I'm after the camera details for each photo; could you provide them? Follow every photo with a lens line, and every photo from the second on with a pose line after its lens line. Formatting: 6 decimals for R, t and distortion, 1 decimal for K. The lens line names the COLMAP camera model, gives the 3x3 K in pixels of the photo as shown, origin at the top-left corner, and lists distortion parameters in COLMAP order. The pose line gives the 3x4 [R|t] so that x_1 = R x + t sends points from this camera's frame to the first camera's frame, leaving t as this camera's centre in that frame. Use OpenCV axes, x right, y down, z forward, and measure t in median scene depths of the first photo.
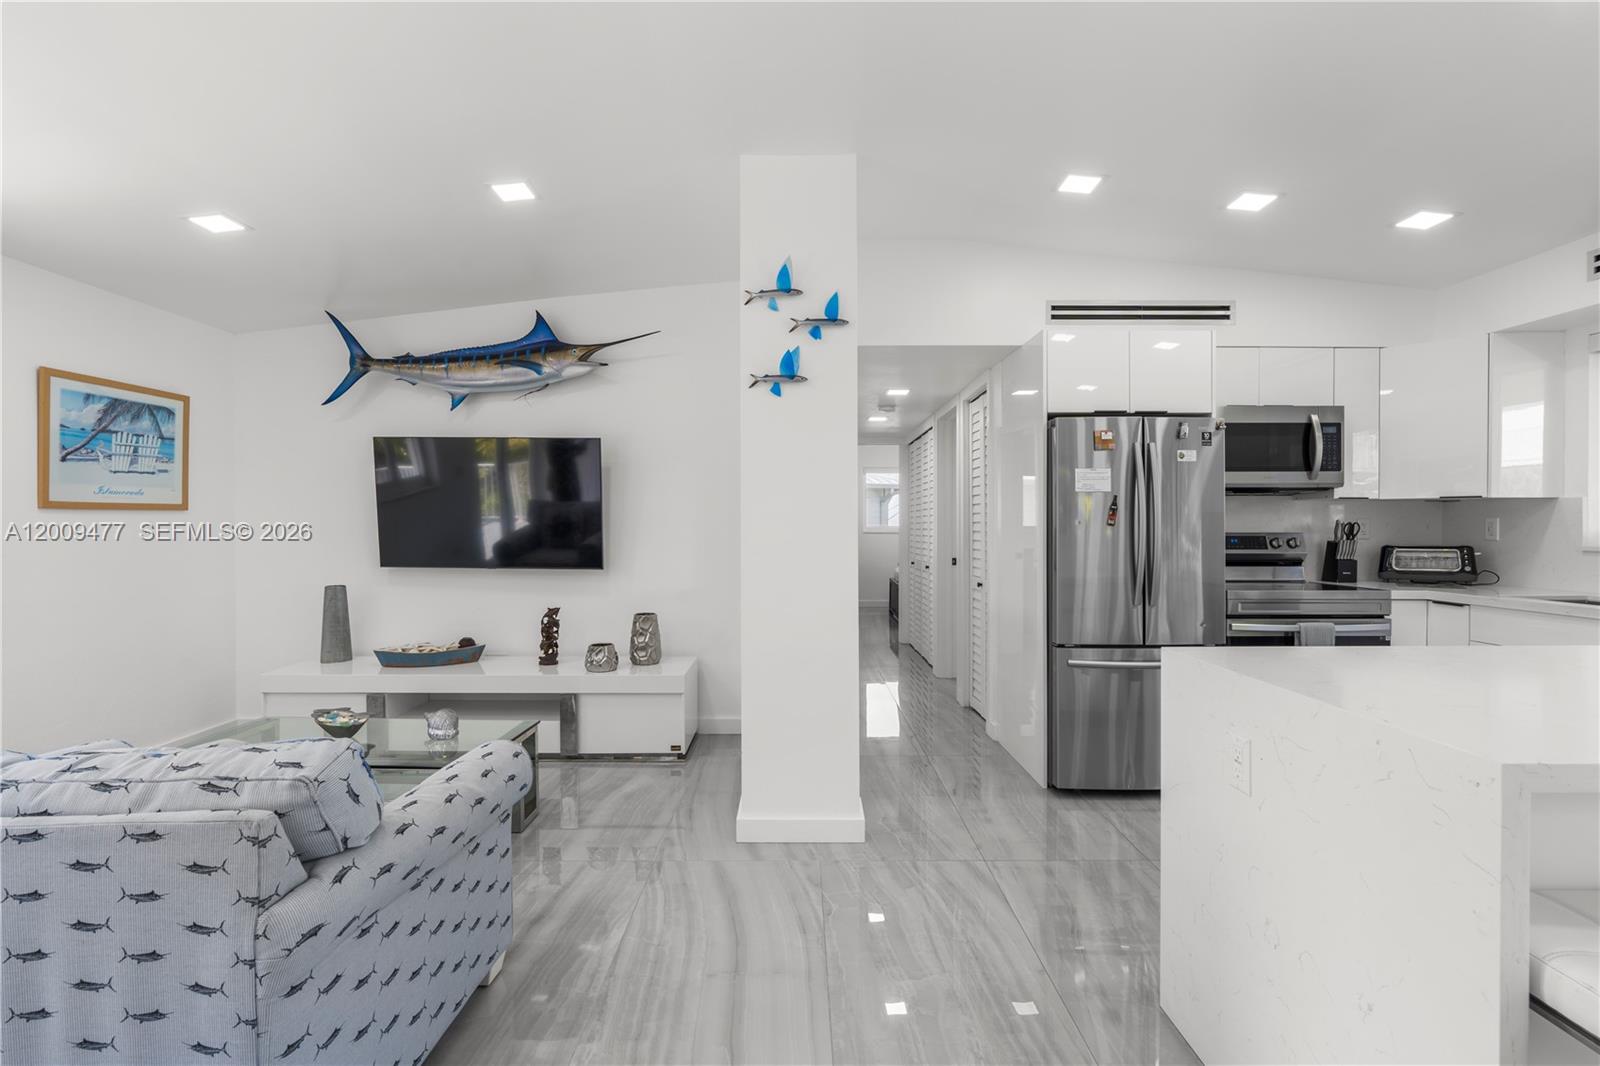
lens RADIAL K [[731.7, 0, 815.2], [0, 731.7, 530.0], [0, 0, 1]] dist [-0.015099, 0.003810]
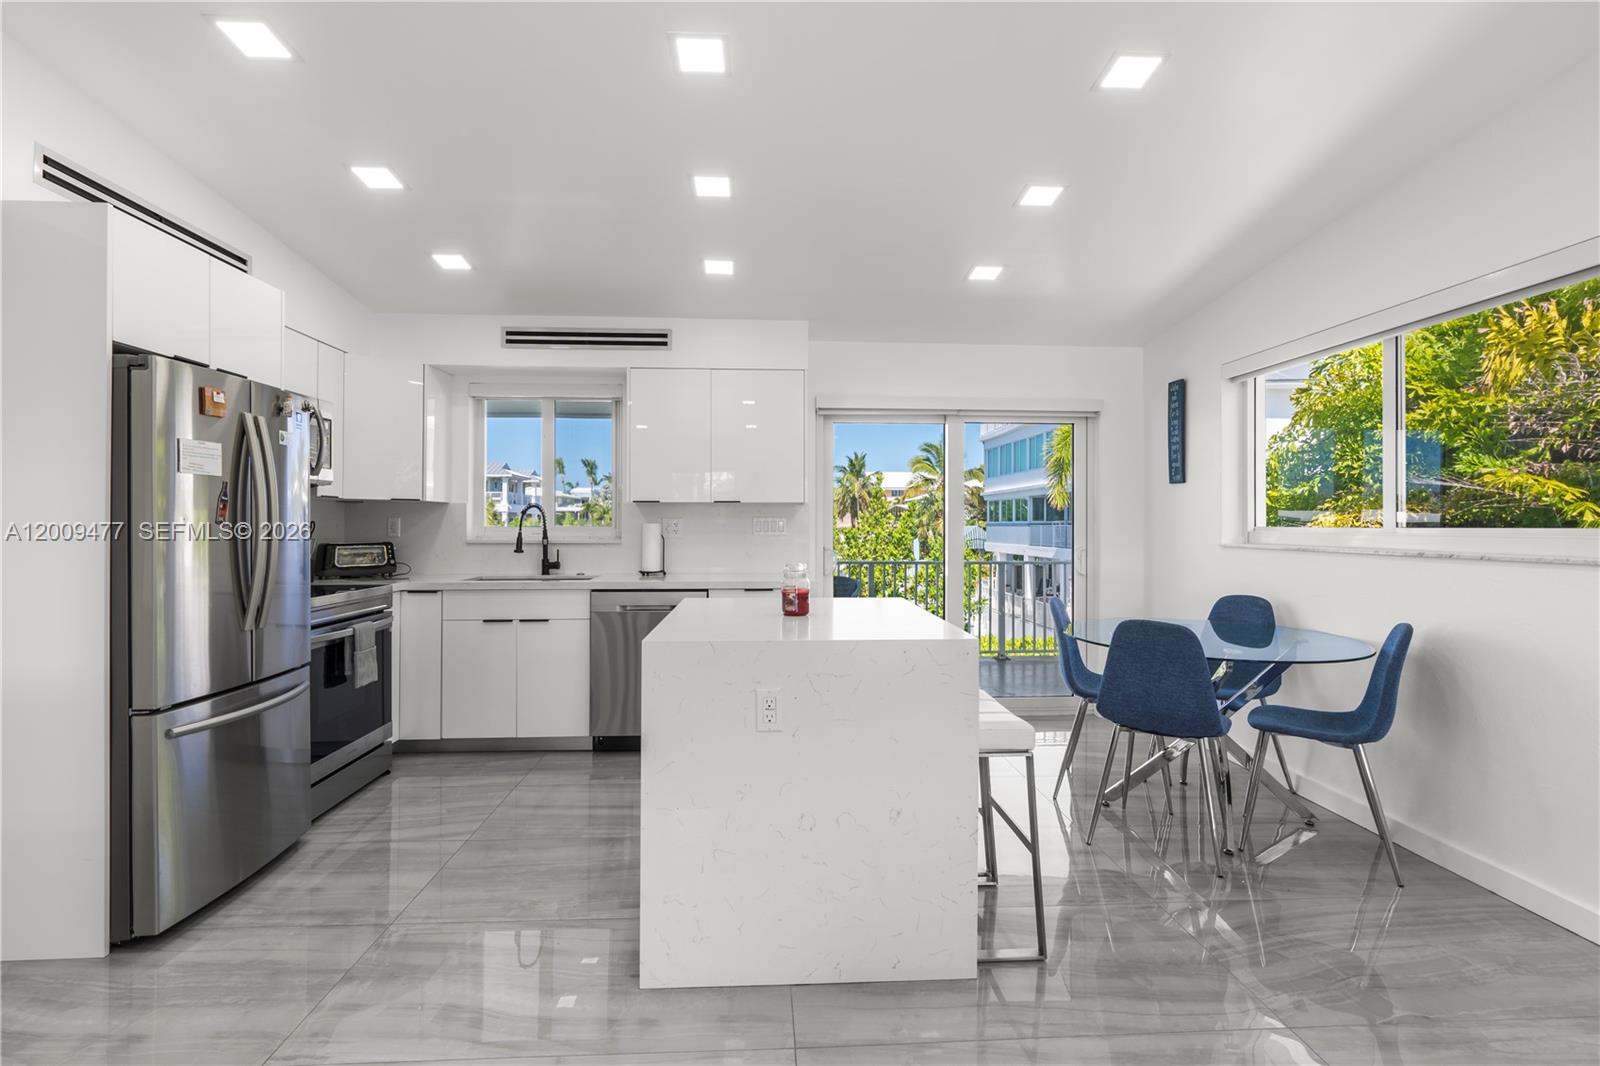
lens RADIAL K [[731.7, 0, 810.2], [0, 731.7, 519.9], [0, 0, 1]] dist [-0.015099, 0.003810]
pose [[-0.071211, 0.006368, 0.997441, -0.309967], [0.007077, 0.999958, -0.005879, -0.001564], [-0.997436, 0.006640, -0.071253, 0.433023]]
